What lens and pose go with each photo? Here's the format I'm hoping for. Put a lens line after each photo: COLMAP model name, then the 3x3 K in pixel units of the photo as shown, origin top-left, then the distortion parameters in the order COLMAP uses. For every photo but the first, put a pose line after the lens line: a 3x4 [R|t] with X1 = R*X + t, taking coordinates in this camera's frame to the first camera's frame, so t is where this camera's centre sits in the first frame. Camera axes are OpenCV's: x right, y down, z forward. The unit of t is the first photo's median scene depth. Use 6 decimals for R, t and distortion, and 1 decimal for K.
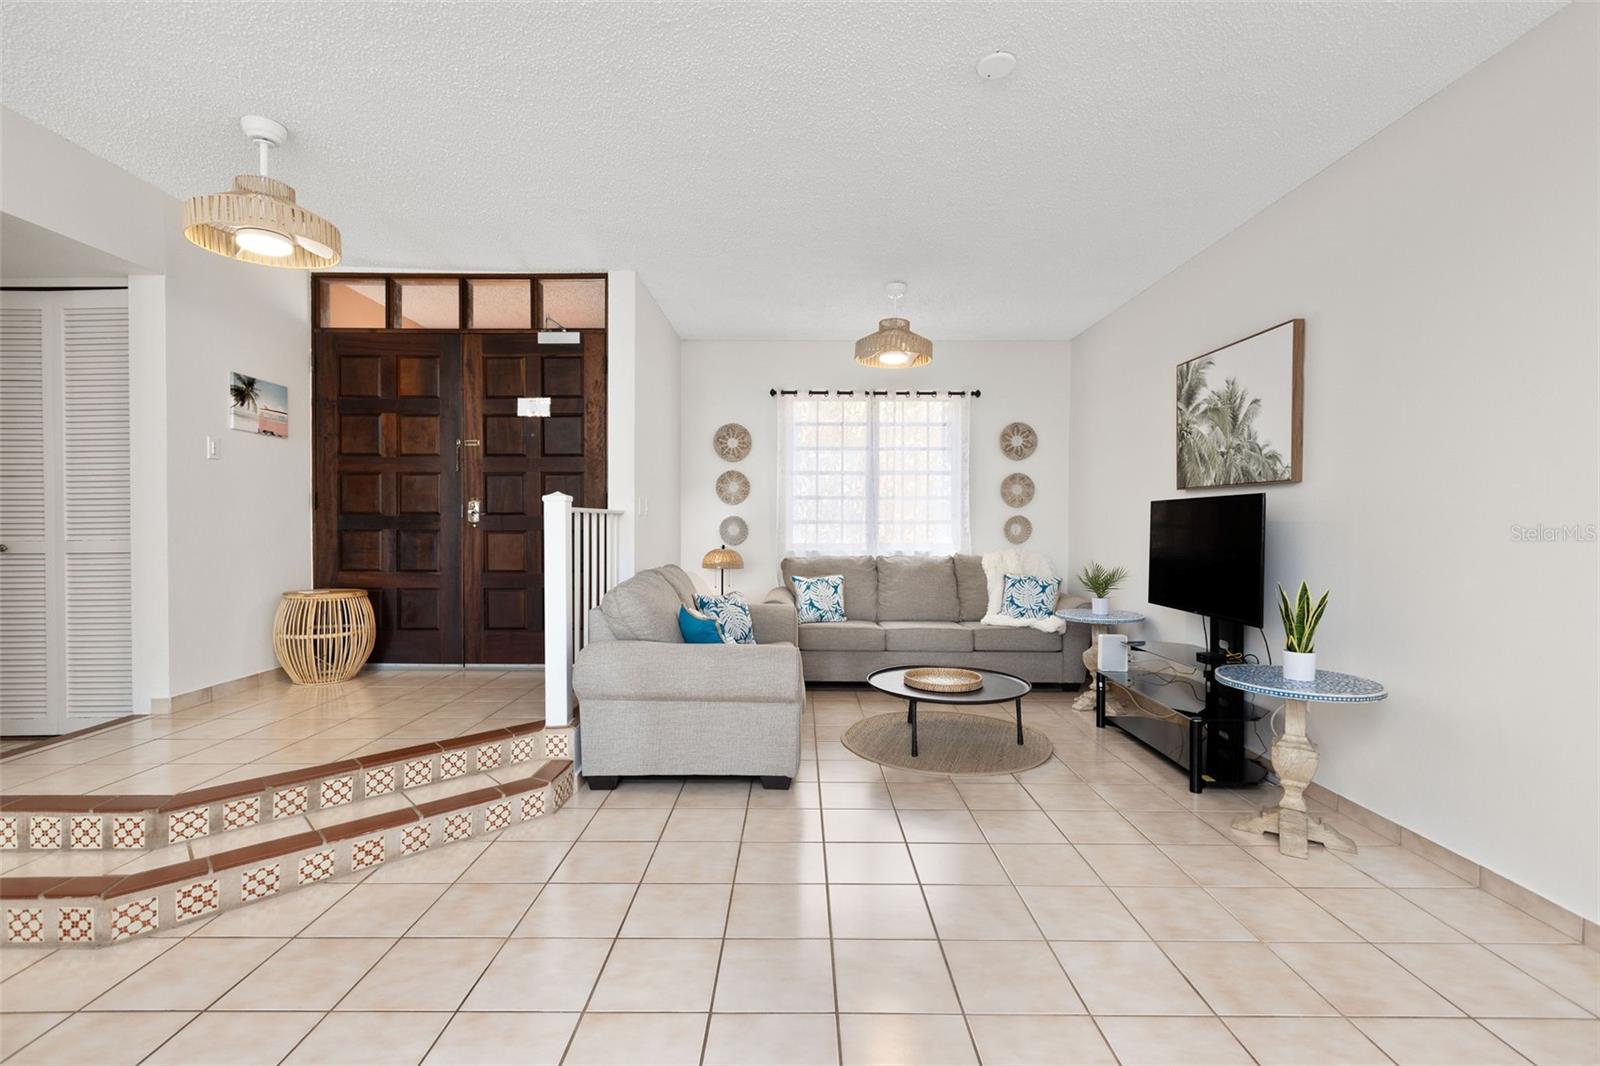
lens RADIAL K [[714.6, 0, 806.2], [0, 714.6, 532.7], [0, 0, 1]] dist [0.002964, 0.000609]
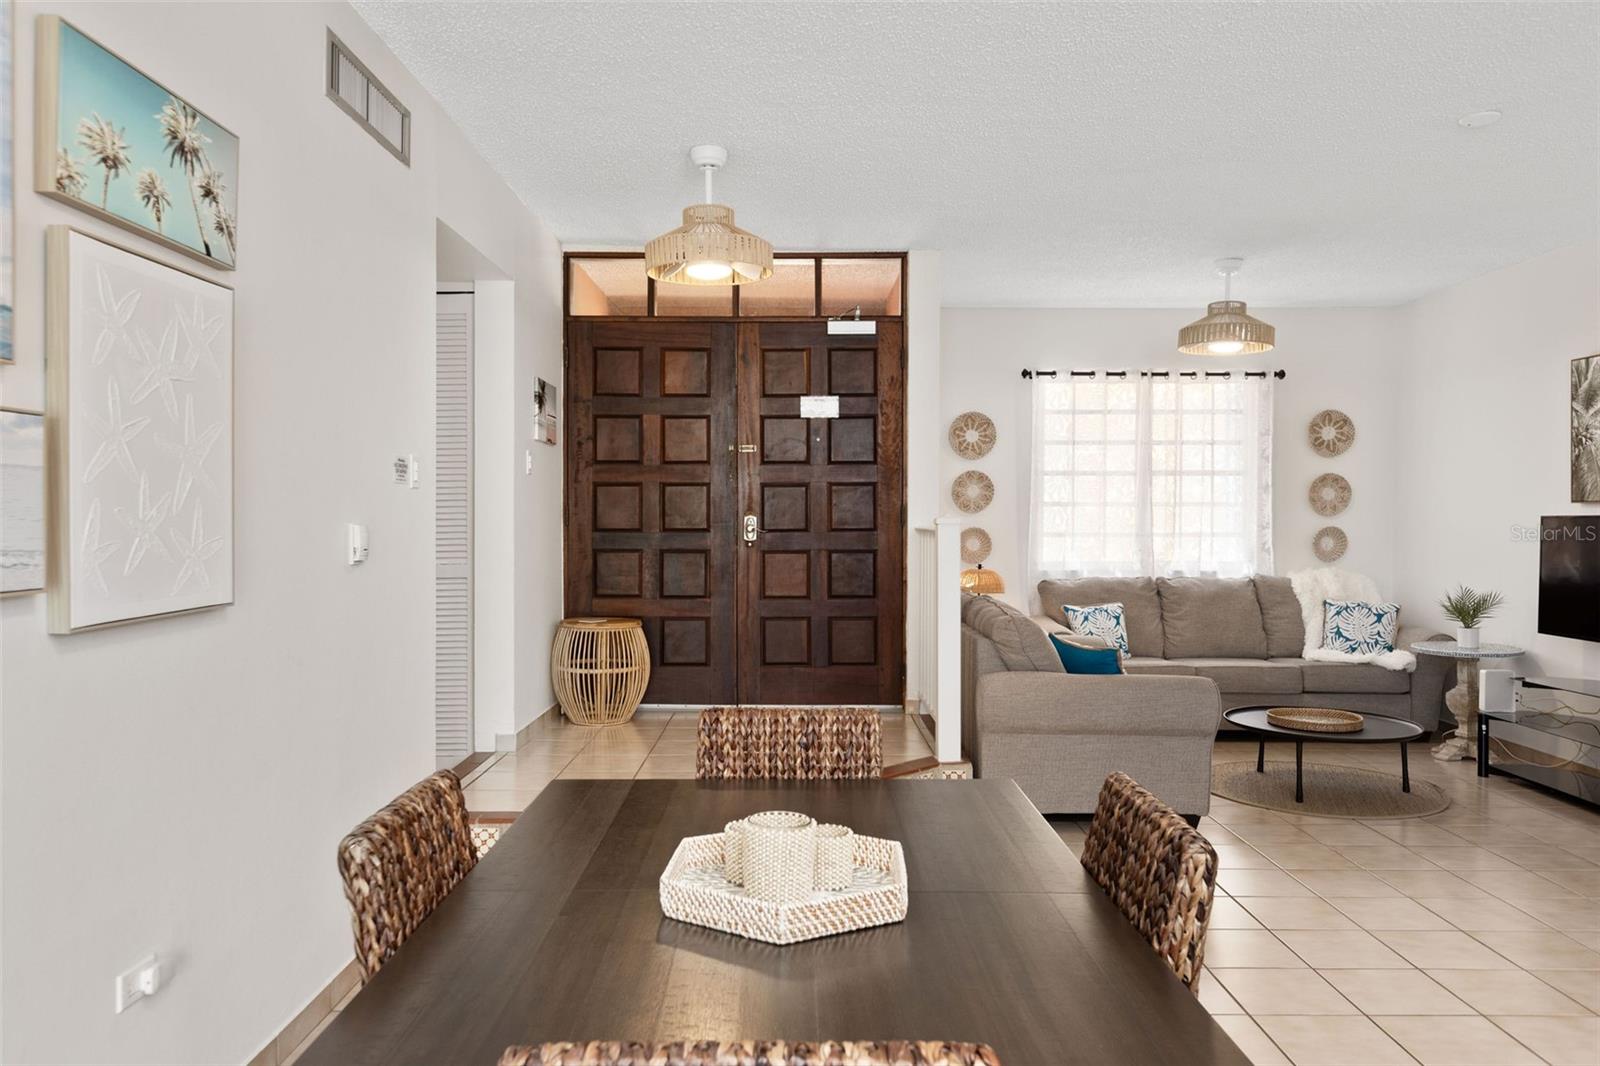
lens RADIAL K [[1111.1, 0, 817.2], [0, 1111.1, 530.8], [0, 0, 1]] dist [-0.001175, 0.008571]
pose [[0.999991, -0.000730, -0.004126, -0.377553], [0.000722, 0.999998, -0.001851, -0.023716], [0.004127, 0.001848, 0.999990, -0.341450]]
